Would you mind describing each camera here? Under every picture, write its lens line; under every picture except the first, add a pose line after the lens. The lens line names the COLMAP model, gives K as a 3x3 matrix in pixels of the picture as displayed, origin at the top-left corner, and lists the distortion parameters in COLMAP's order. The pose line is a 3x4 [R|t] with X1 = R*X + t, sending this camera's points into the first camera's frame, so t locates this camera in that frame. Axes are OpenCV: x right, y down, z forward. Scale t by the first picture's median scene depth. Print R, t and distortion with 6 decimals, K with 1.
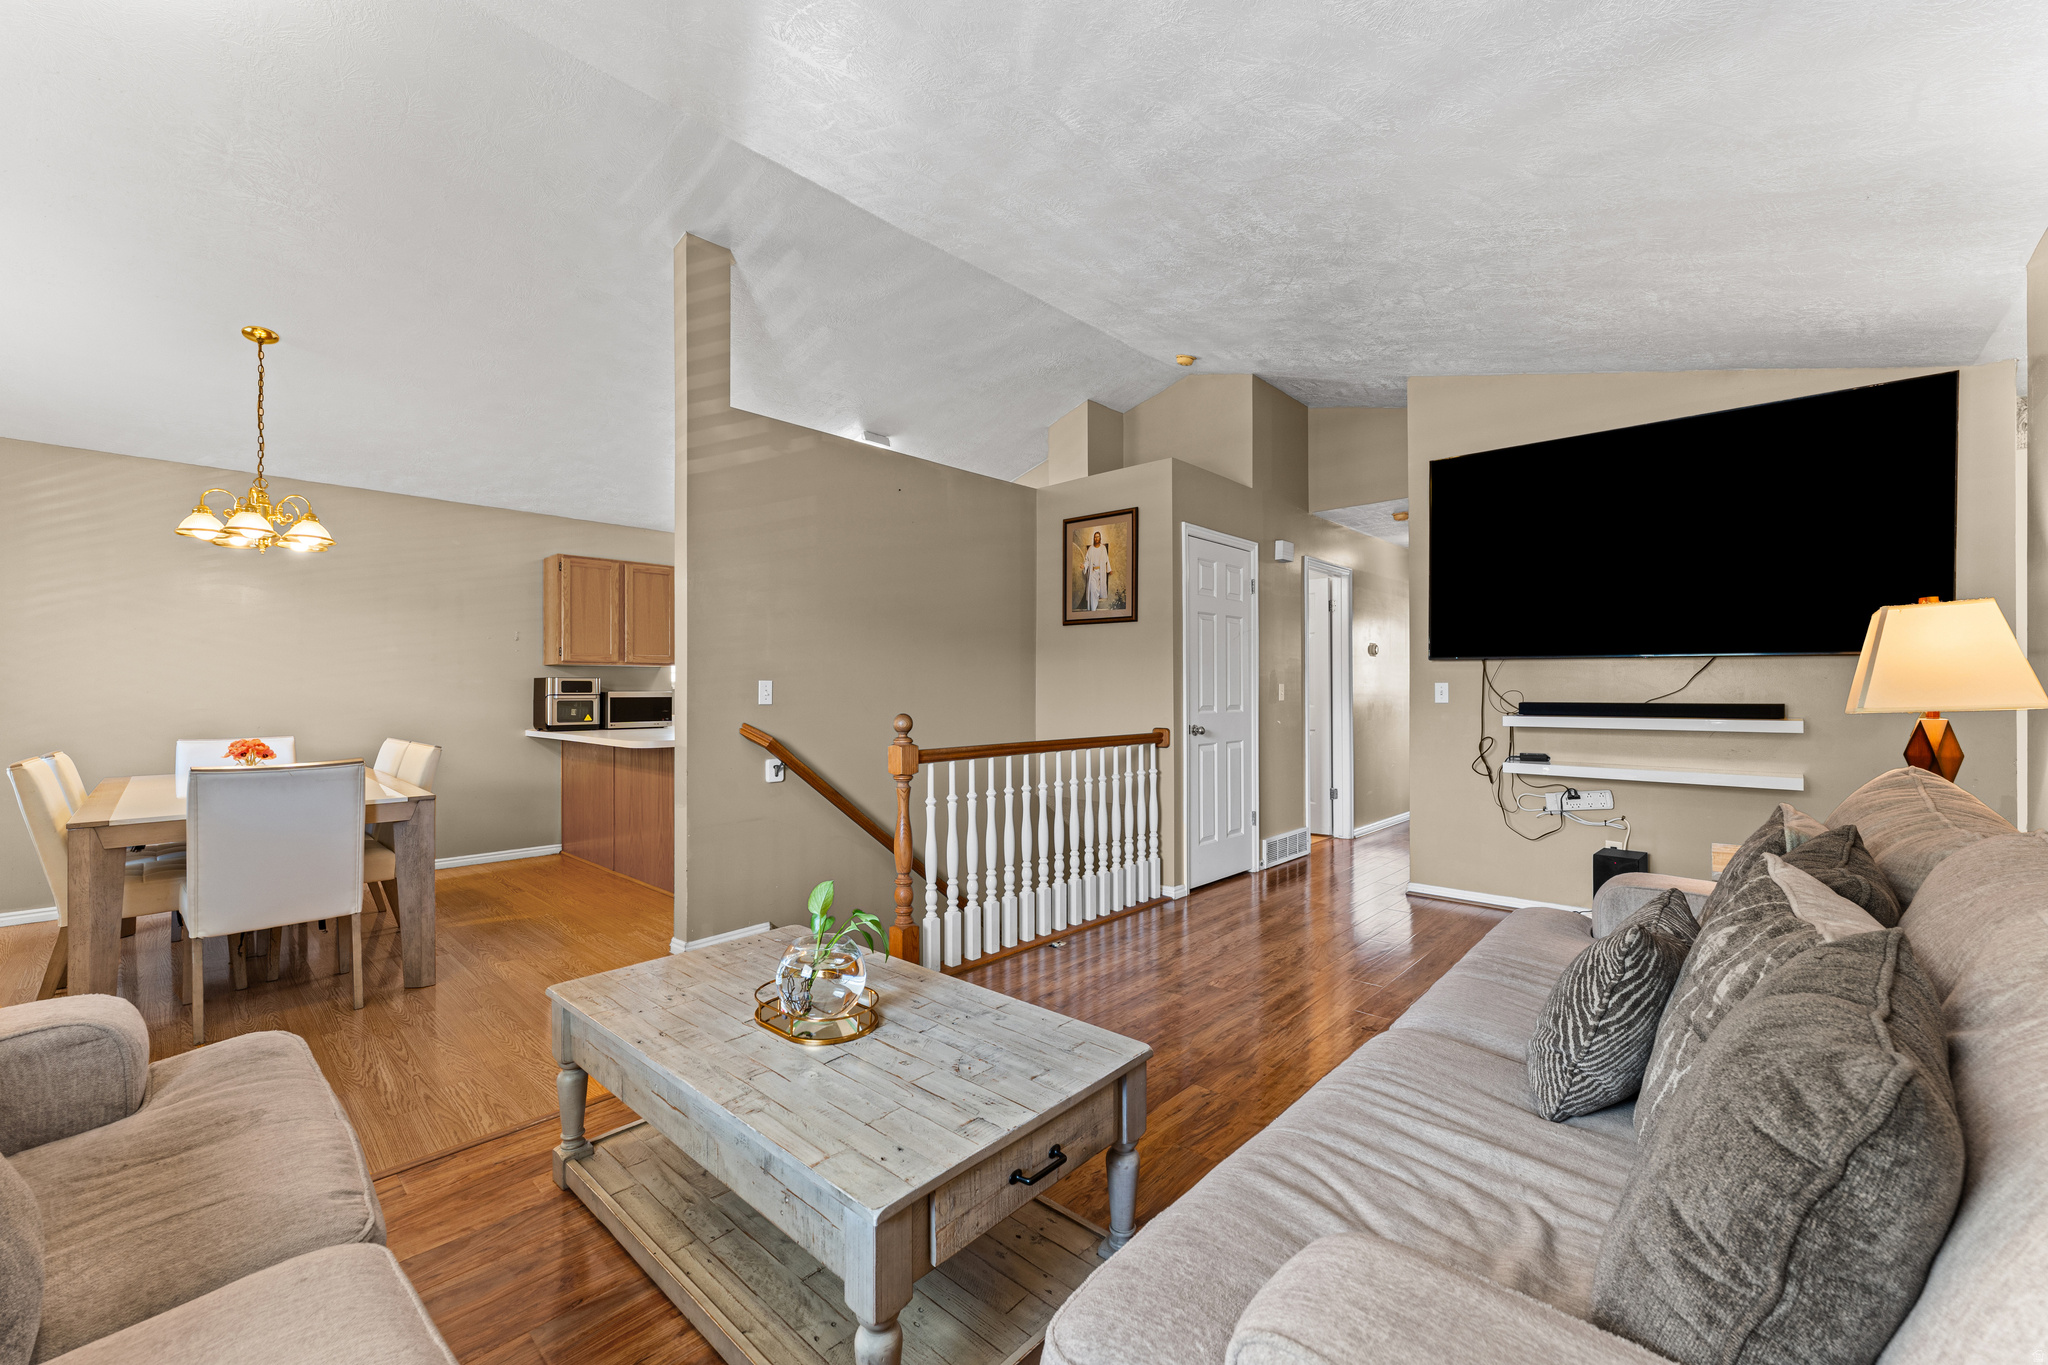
lens RADIAL K [[810.5, 0, 1018.0], [0, 810.5, 681.3], [0, 0, 1]] dist [0.000412, 0.000029]
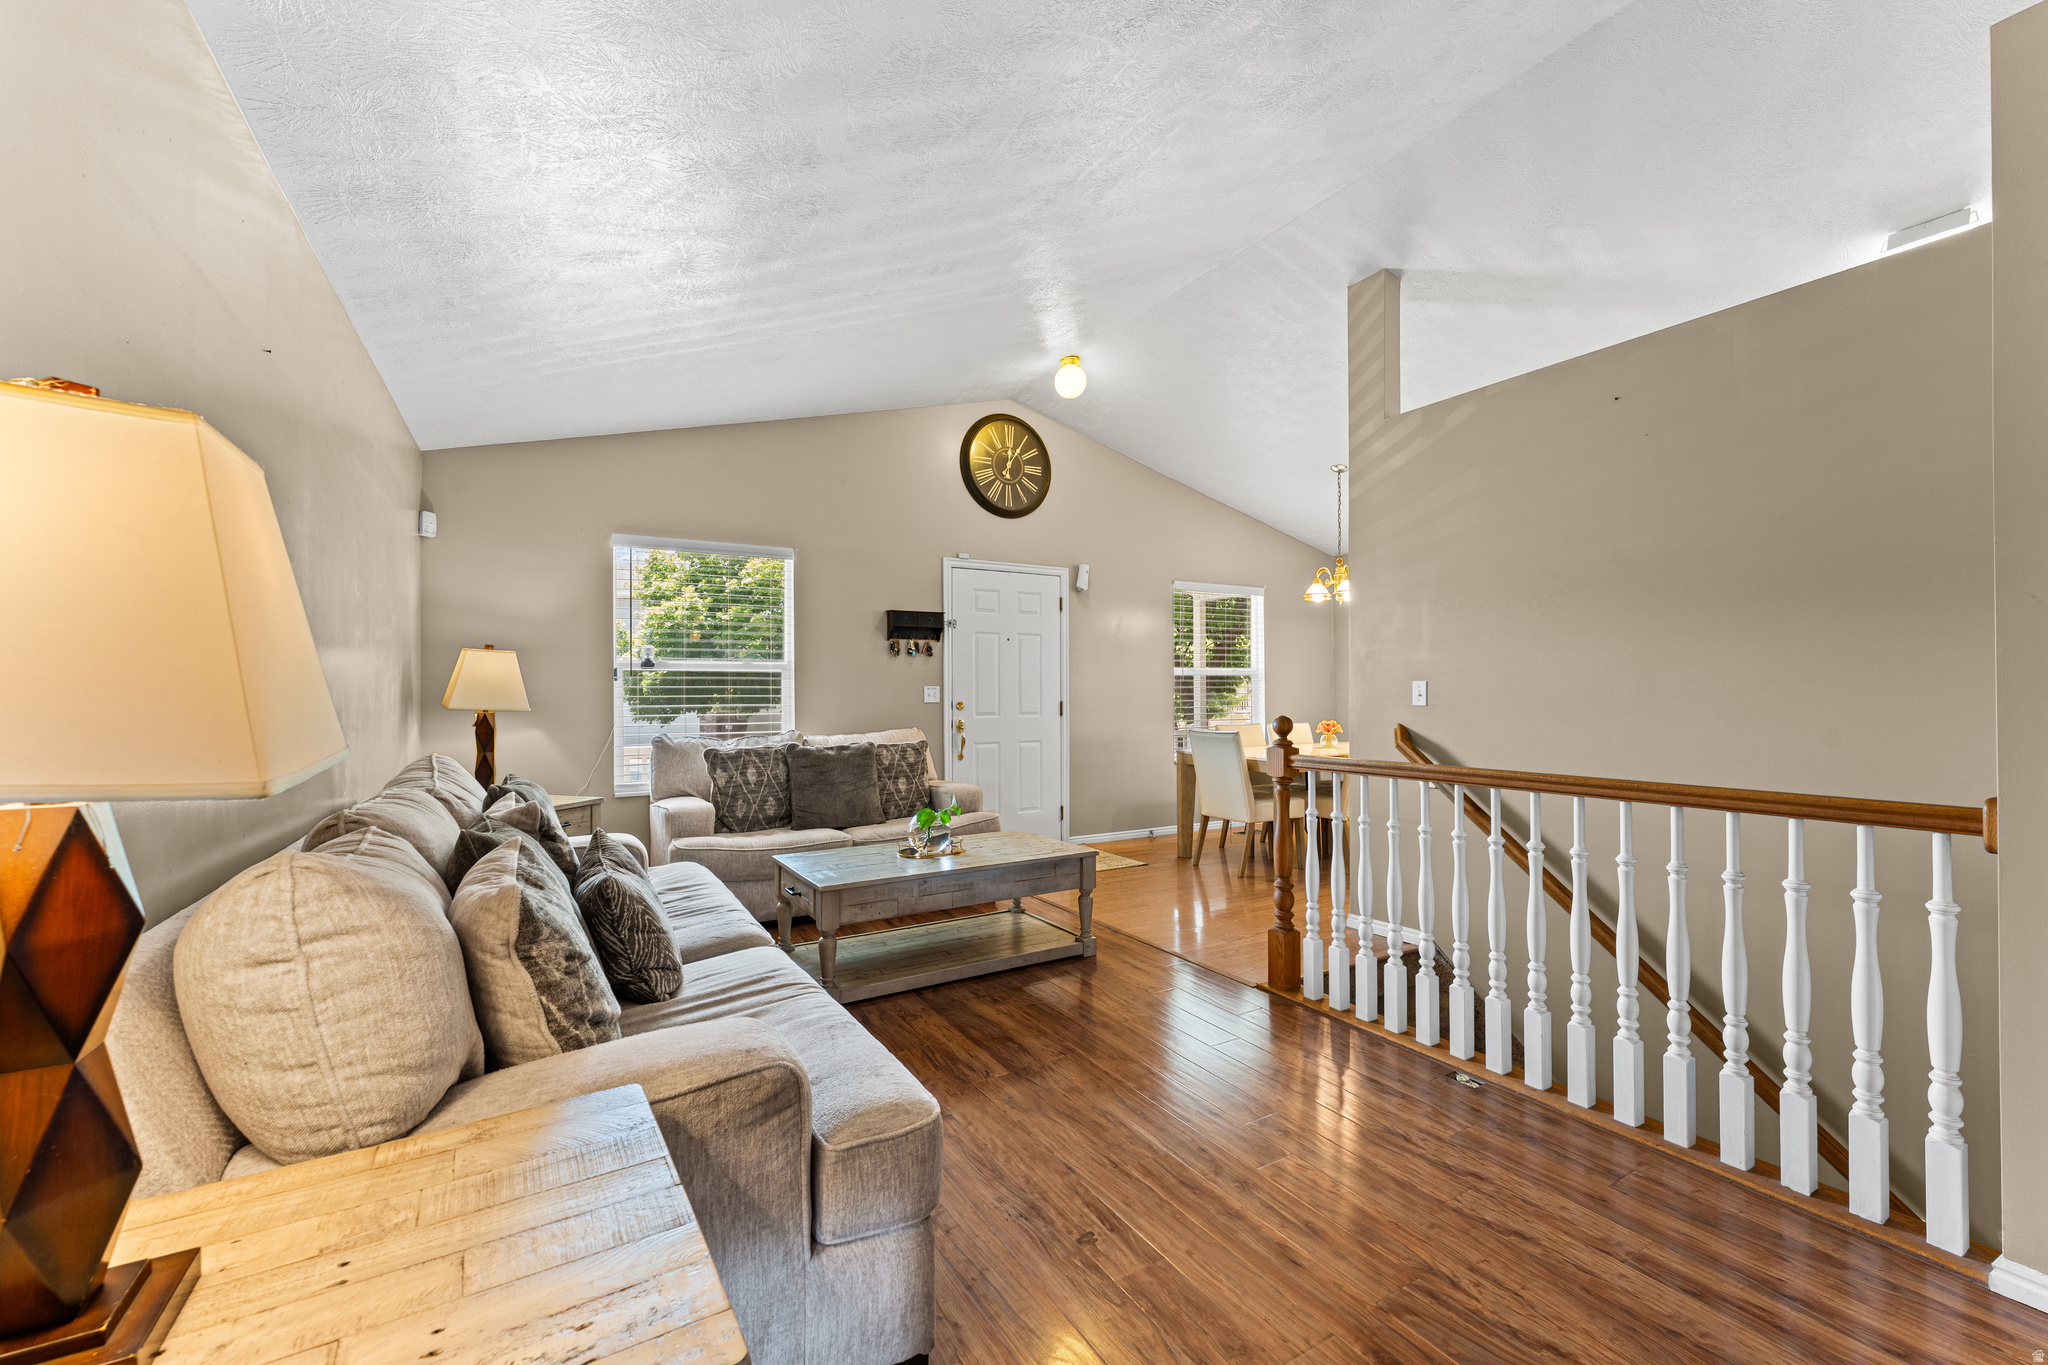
lens RADIAL K [[810.5, 0, 1010.1], [0, 810.5, 693.9], [0, 0, 1]] dist [0.000412, 0.000029]
pose [[-0.273858, 0.001219, -0.961769, 0.682413], [0.012077, 0.999925, -0.002172, 0.009617], [0.961694, -0.012210, -0.273853, 0.727892]]
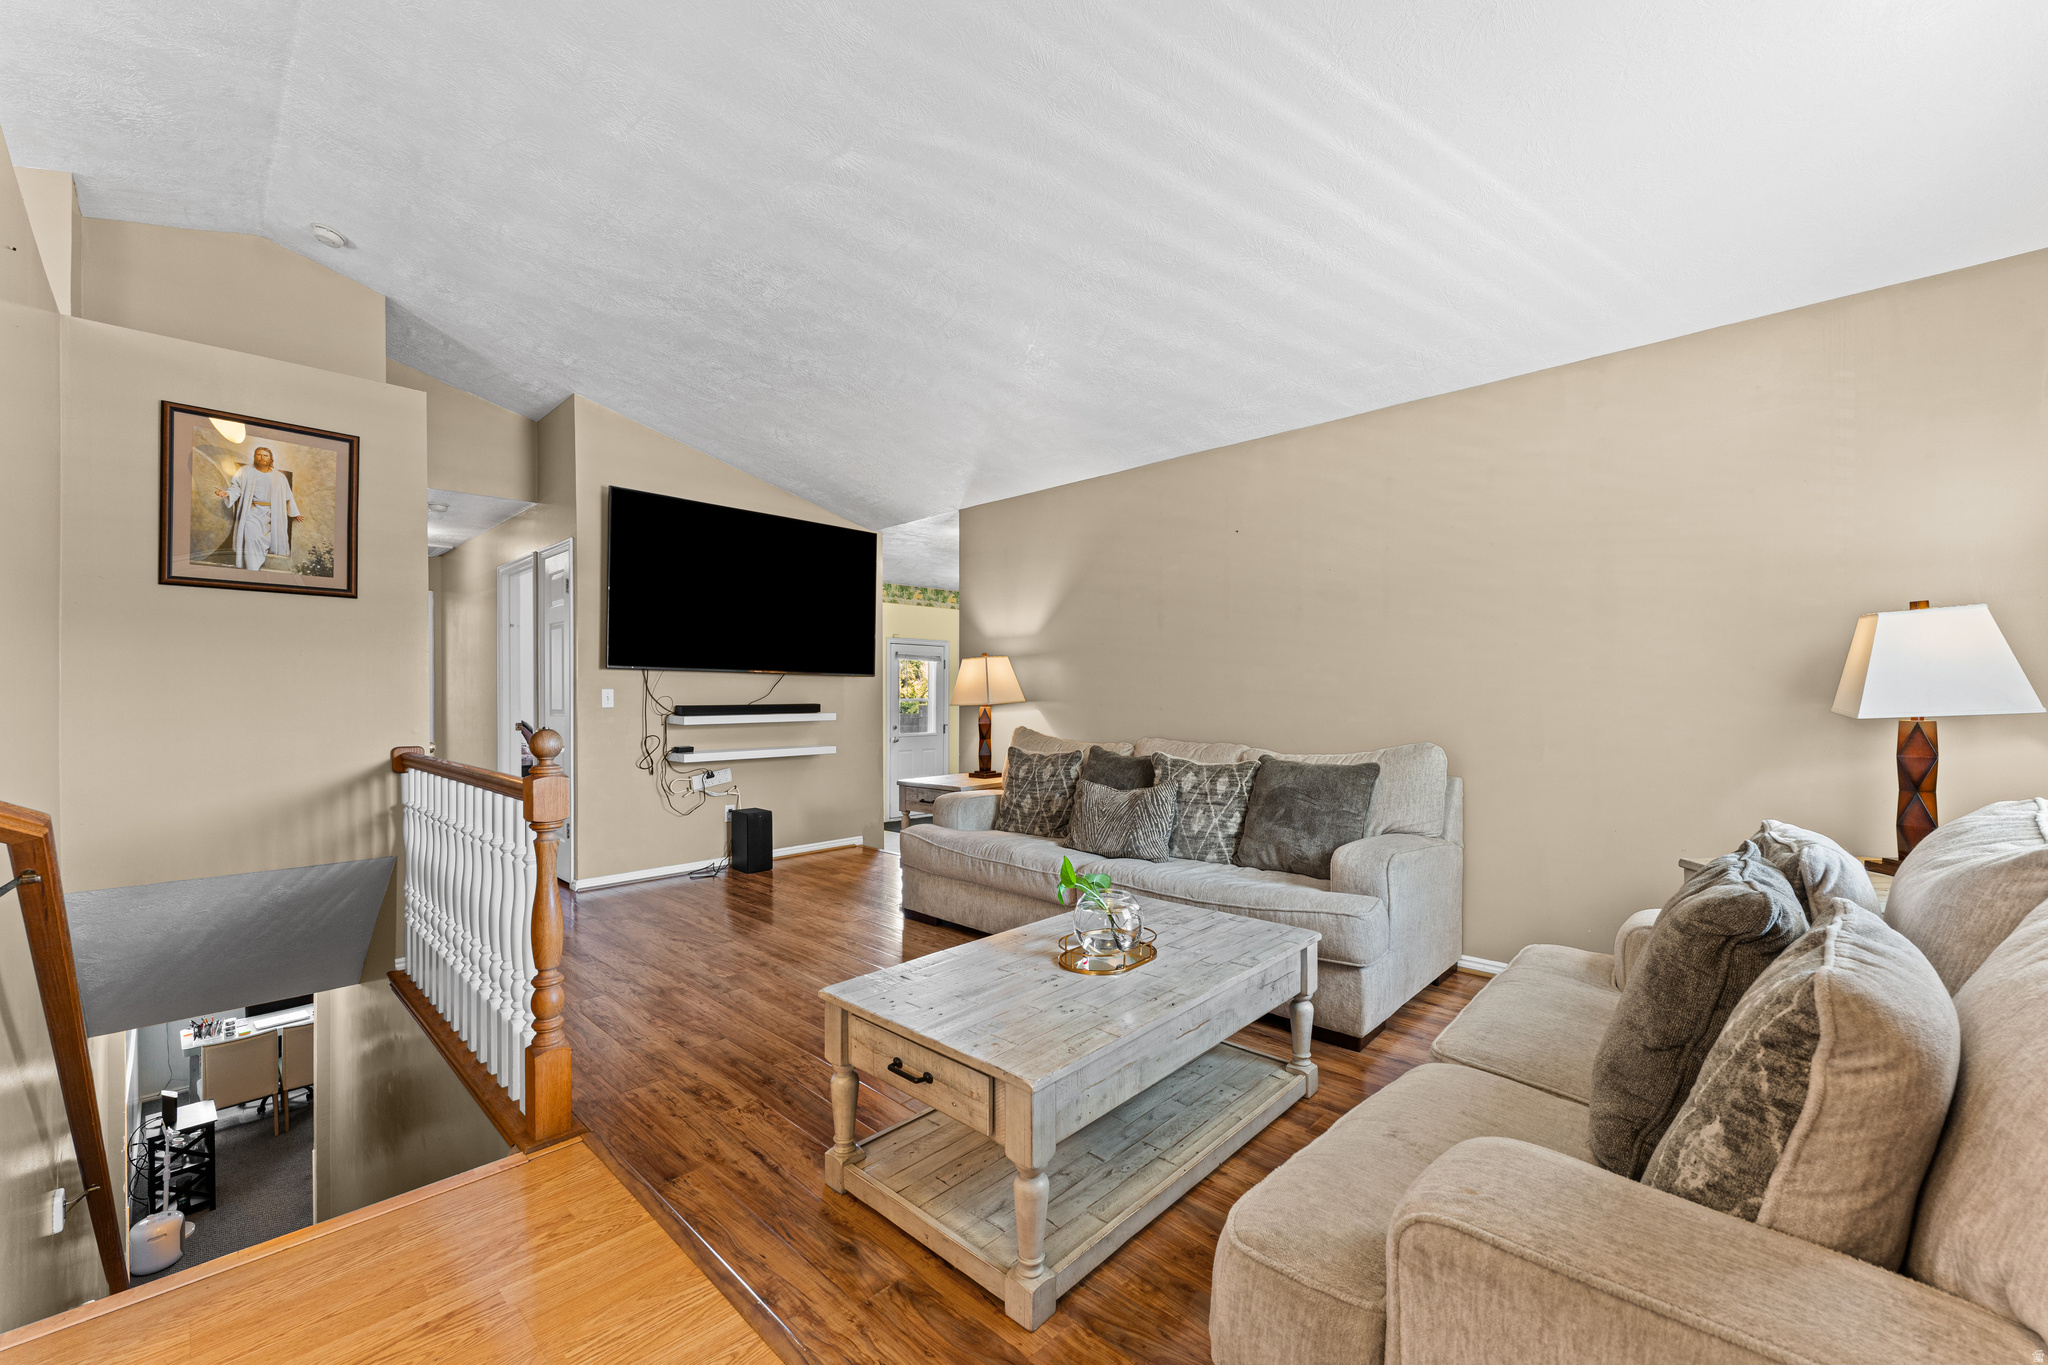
lens RADIAL K [[810.5, 0, 1021.7], [0, 810.5, 689.0], [0, 0, 1]] dist [0.000412, 0.000029]
pose [[0.020867, 0.008874, 0.999743, -0.602252], [-0.007073, 0.999937, -0.008728, 0.007492], [-0.999757, -0.006889, 0.020929, 0.448281]]
